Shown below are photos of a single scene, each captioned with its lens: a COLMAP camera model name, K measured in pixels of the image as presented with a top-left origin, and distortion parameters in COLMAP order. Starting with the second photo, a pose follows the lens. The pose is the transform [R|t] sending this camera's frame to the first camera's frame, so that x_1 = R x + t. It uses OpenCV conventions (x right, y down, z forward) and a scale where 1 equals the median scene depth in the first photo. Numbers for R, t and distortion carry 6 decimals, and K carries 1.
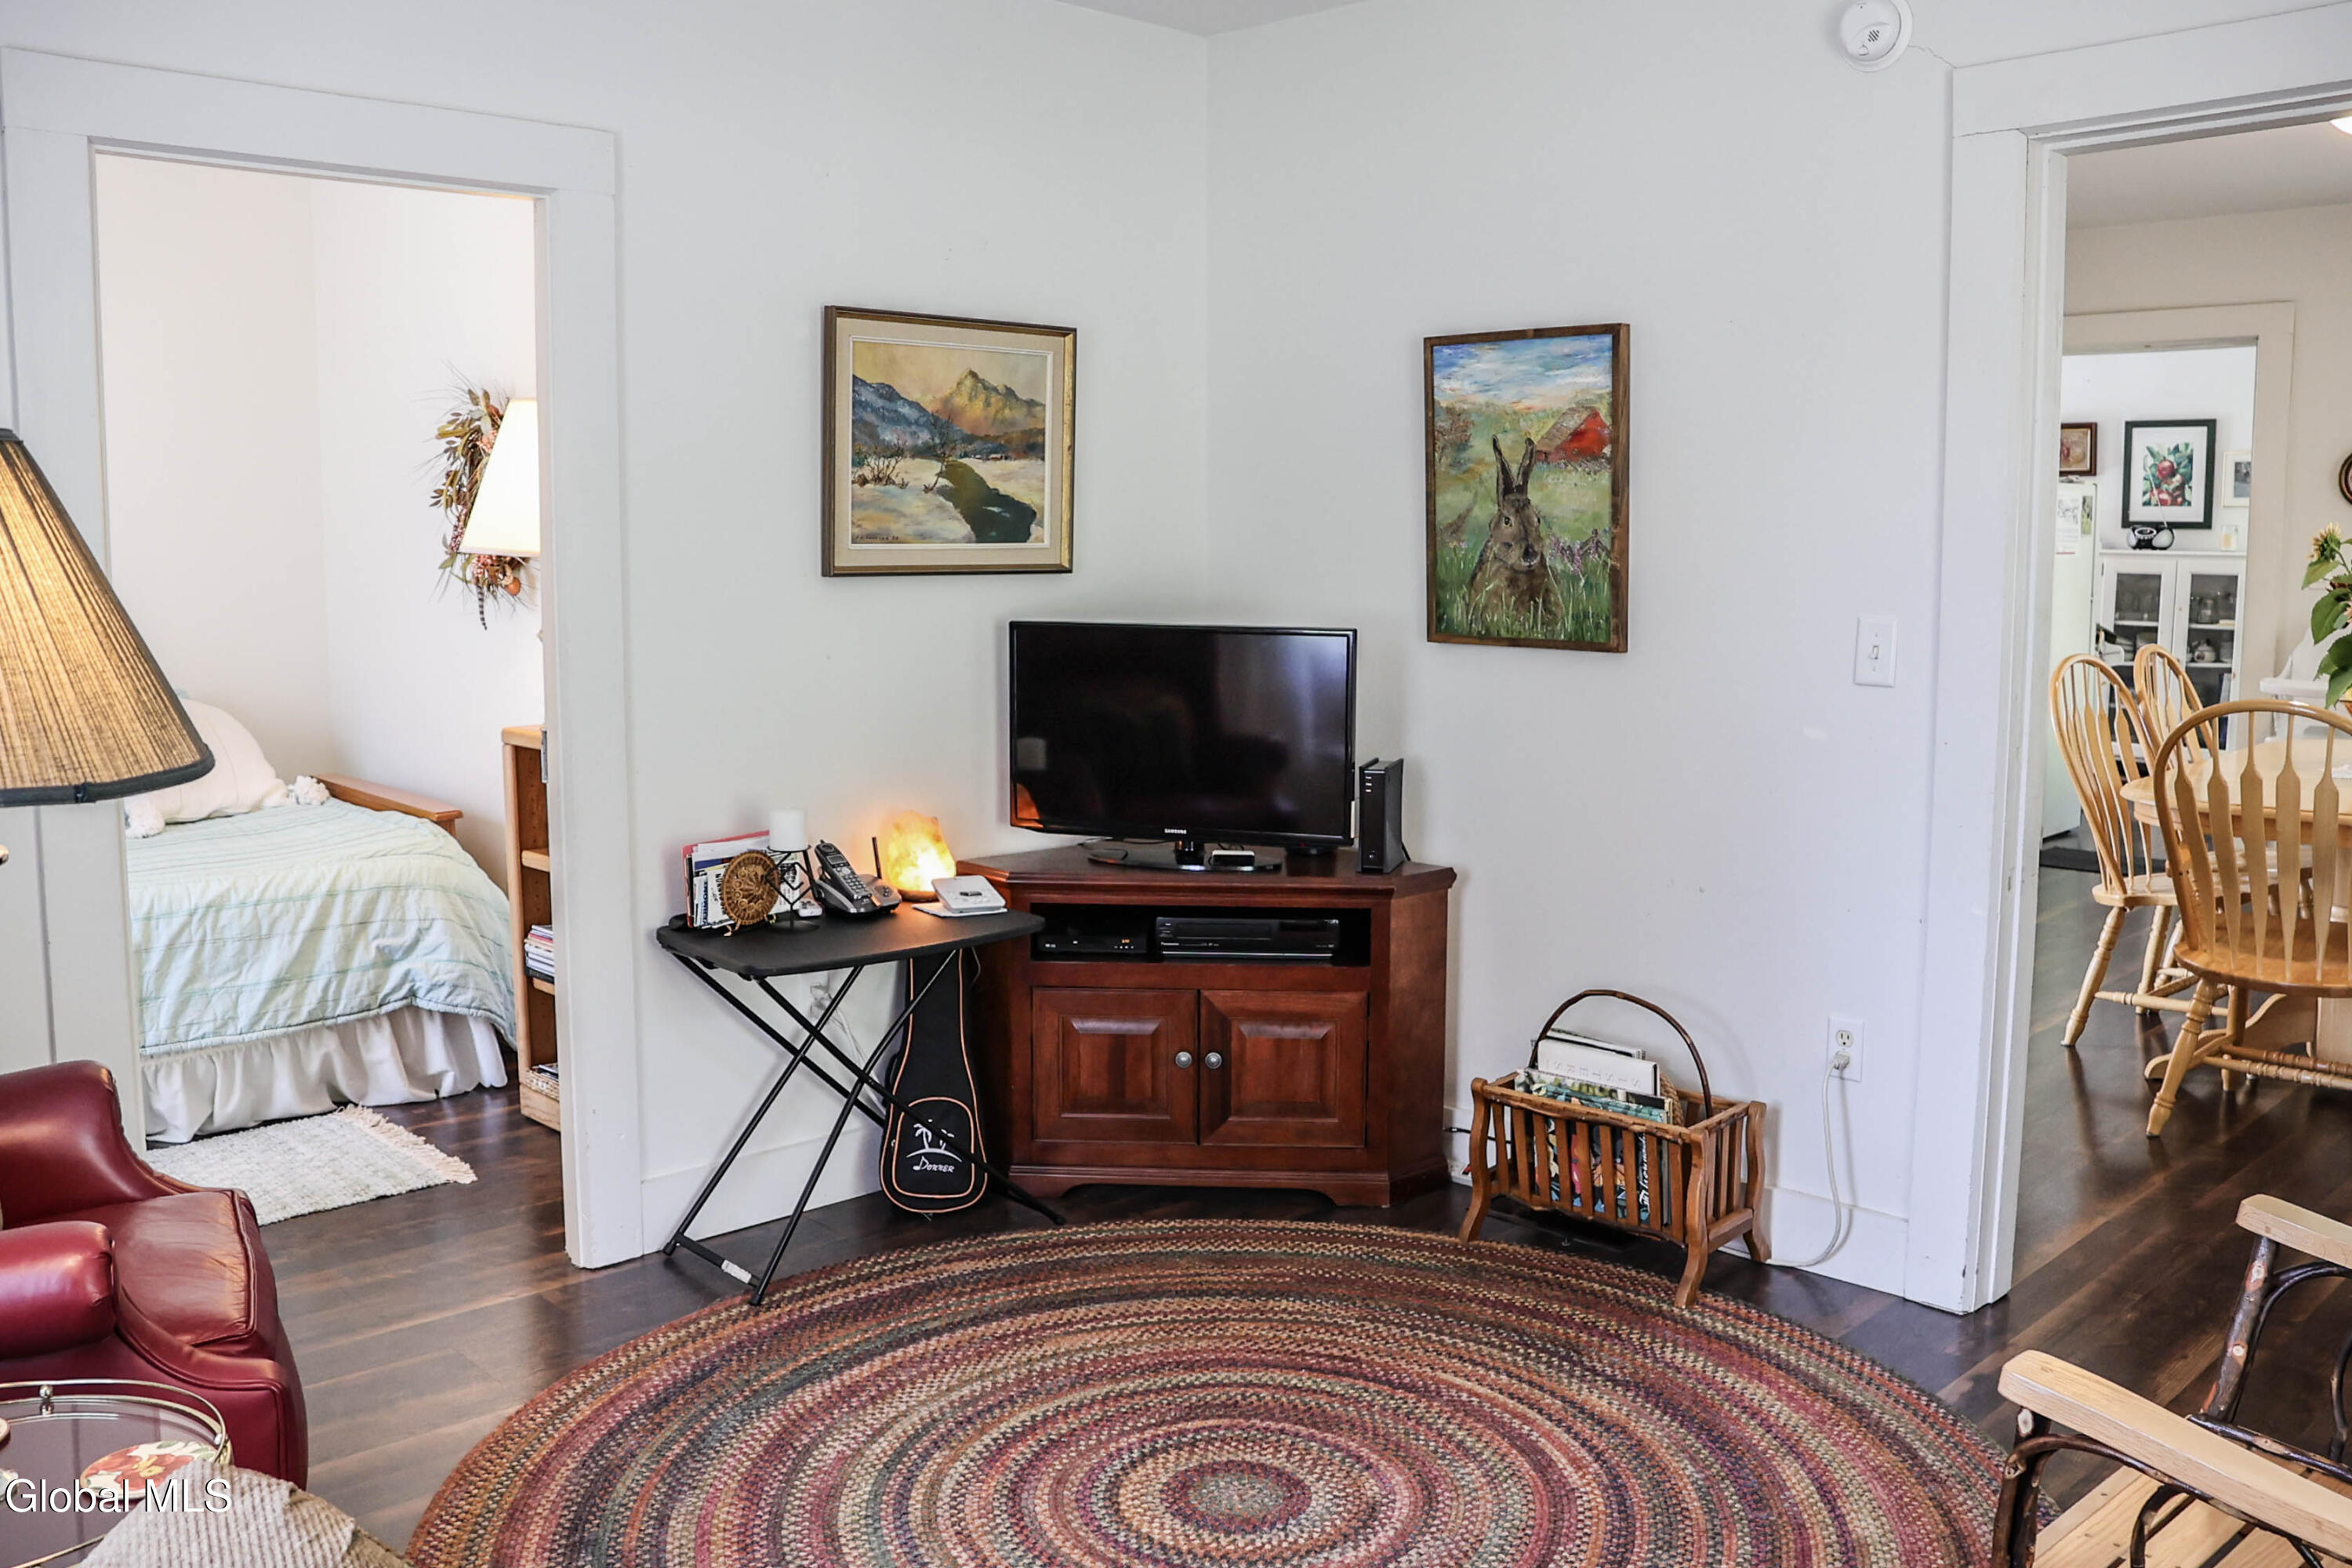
lens RADIAL K [[1903.6, 0, 1197.9], [0, 1903.6, 758.2], [0, 0, 1]] dist [-0.157536, 0.104981]
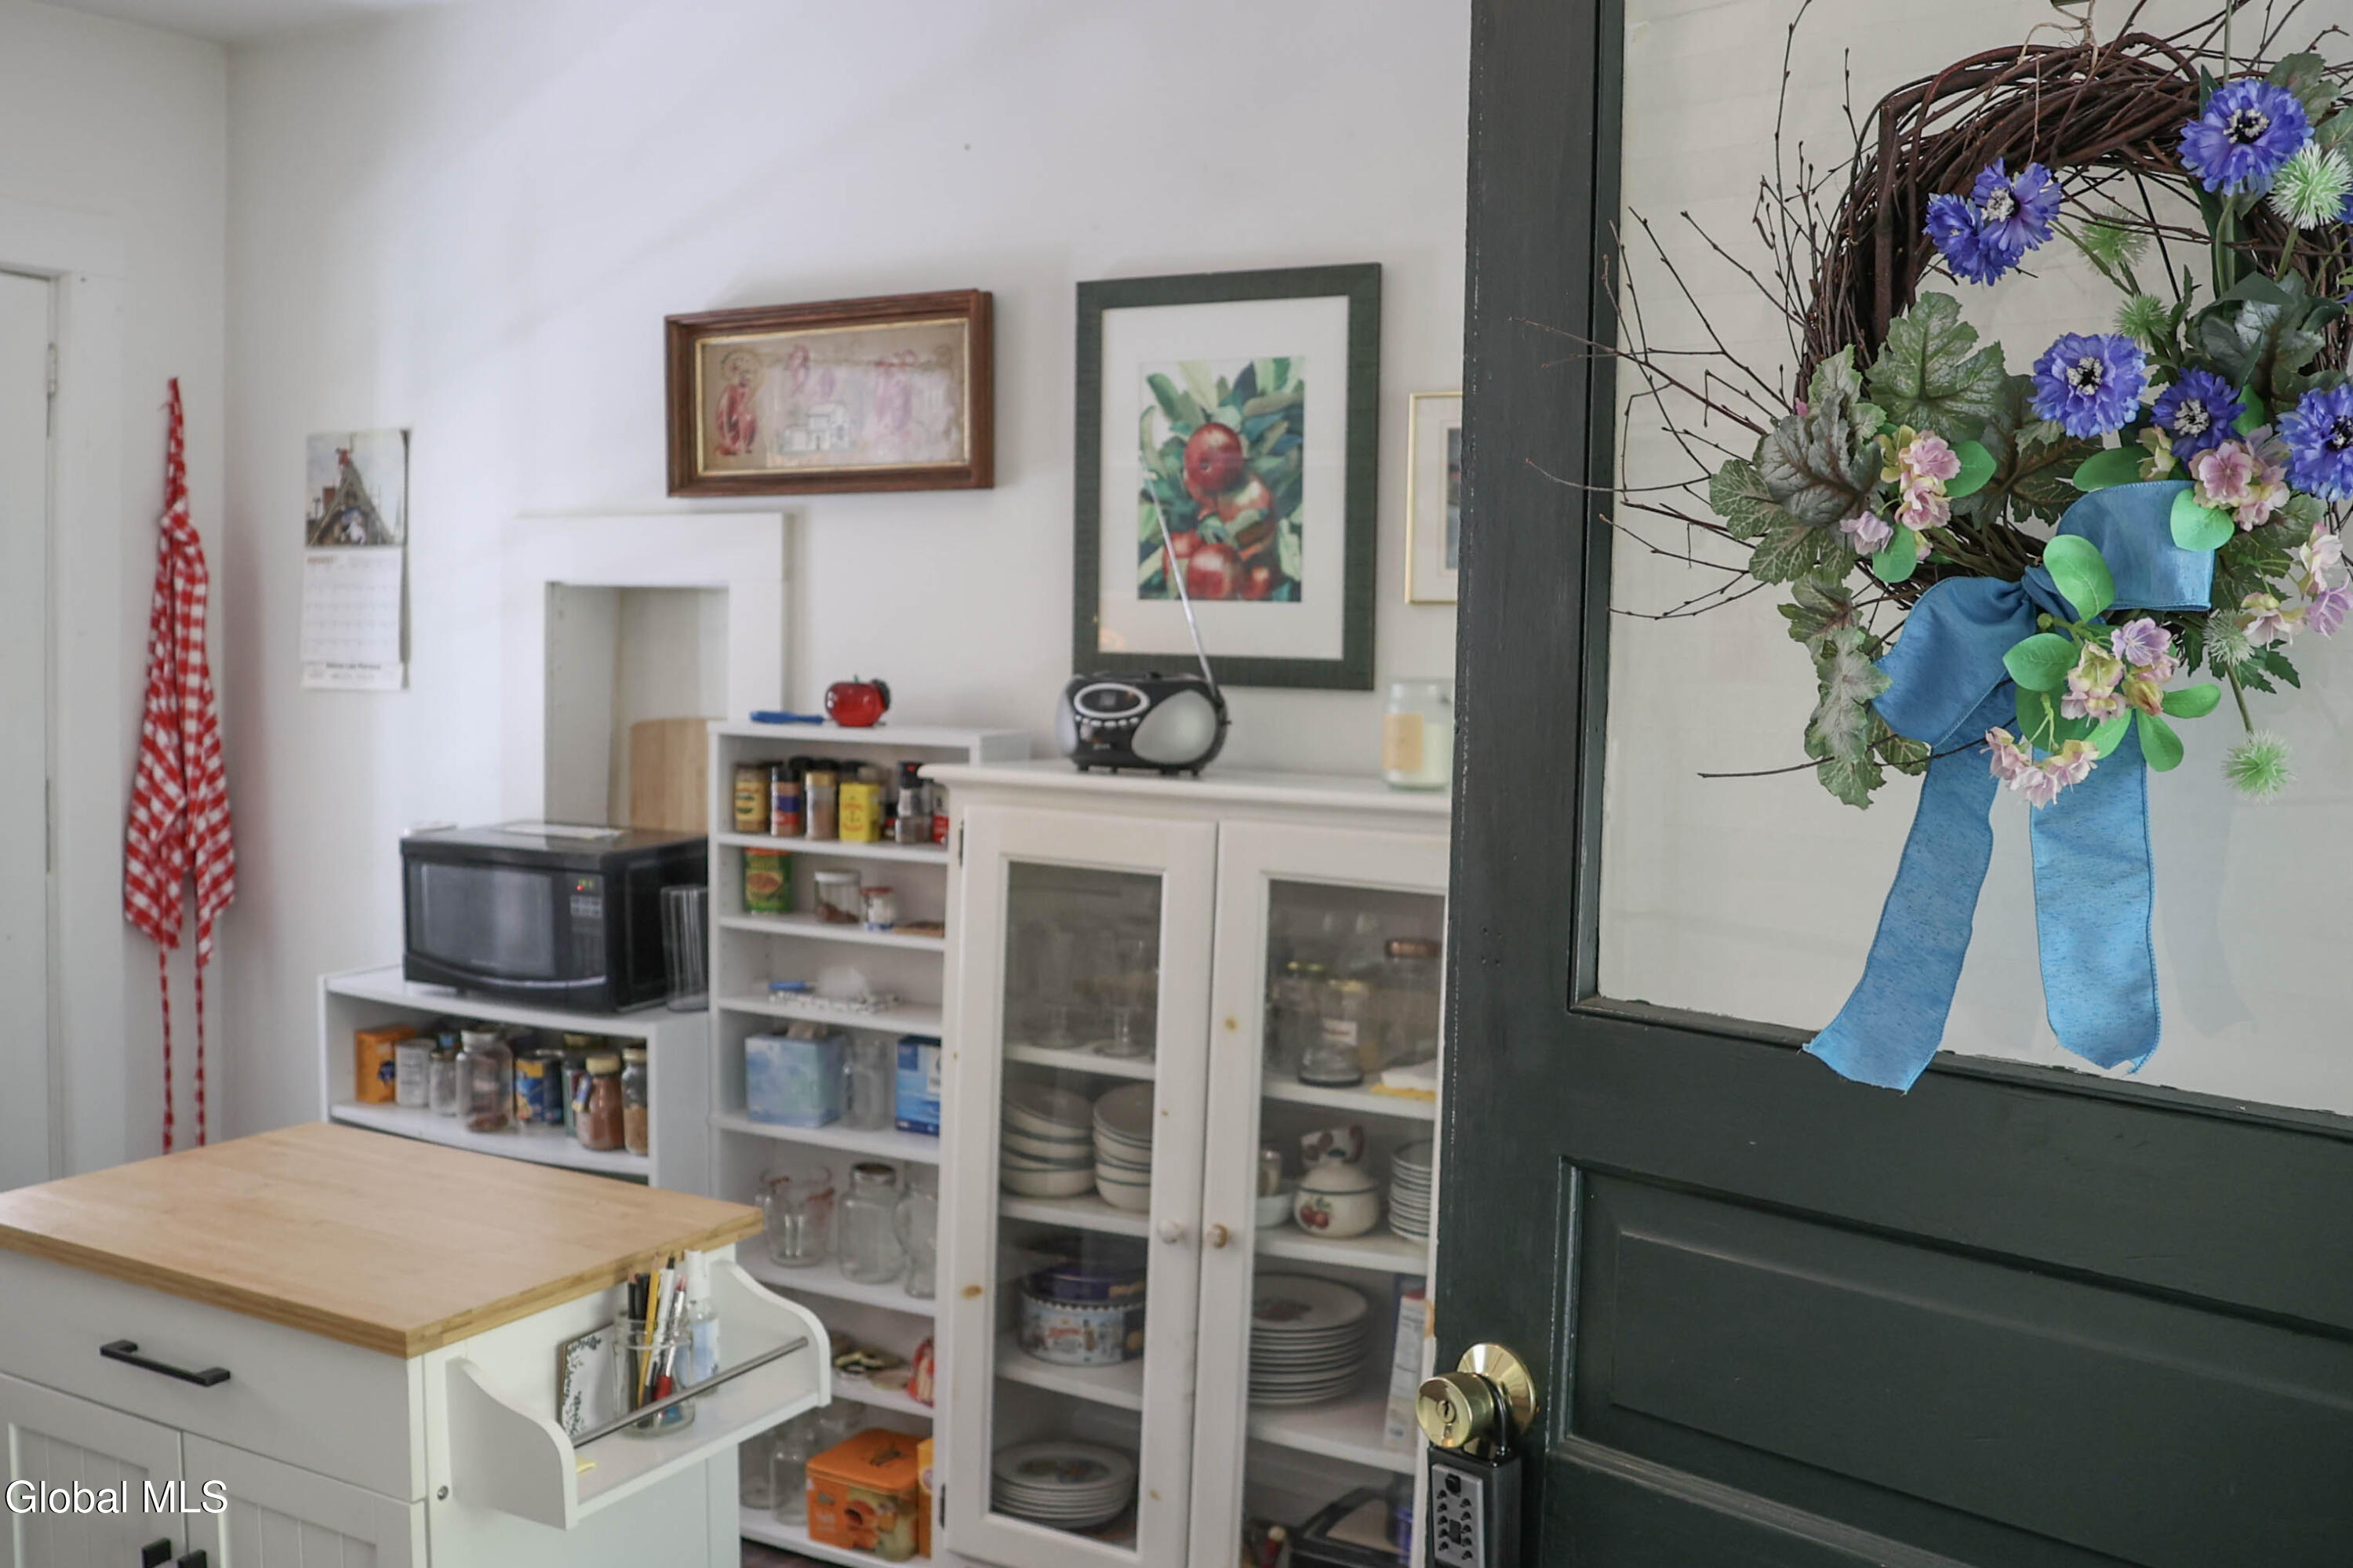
lens RADIAL K [[2192.2, 0, 1206.2], [0, 2192.2, 782.0], [0, 0, 1]] dist [-0.154286, 0.109193]
pose [[0.955623, 0.003679, 0.294570, 0.445620], [0.012384, 0.998536, -0.052646, -0.097422], [-0.294333, 0.053958, 0.954179, 0.720284]]
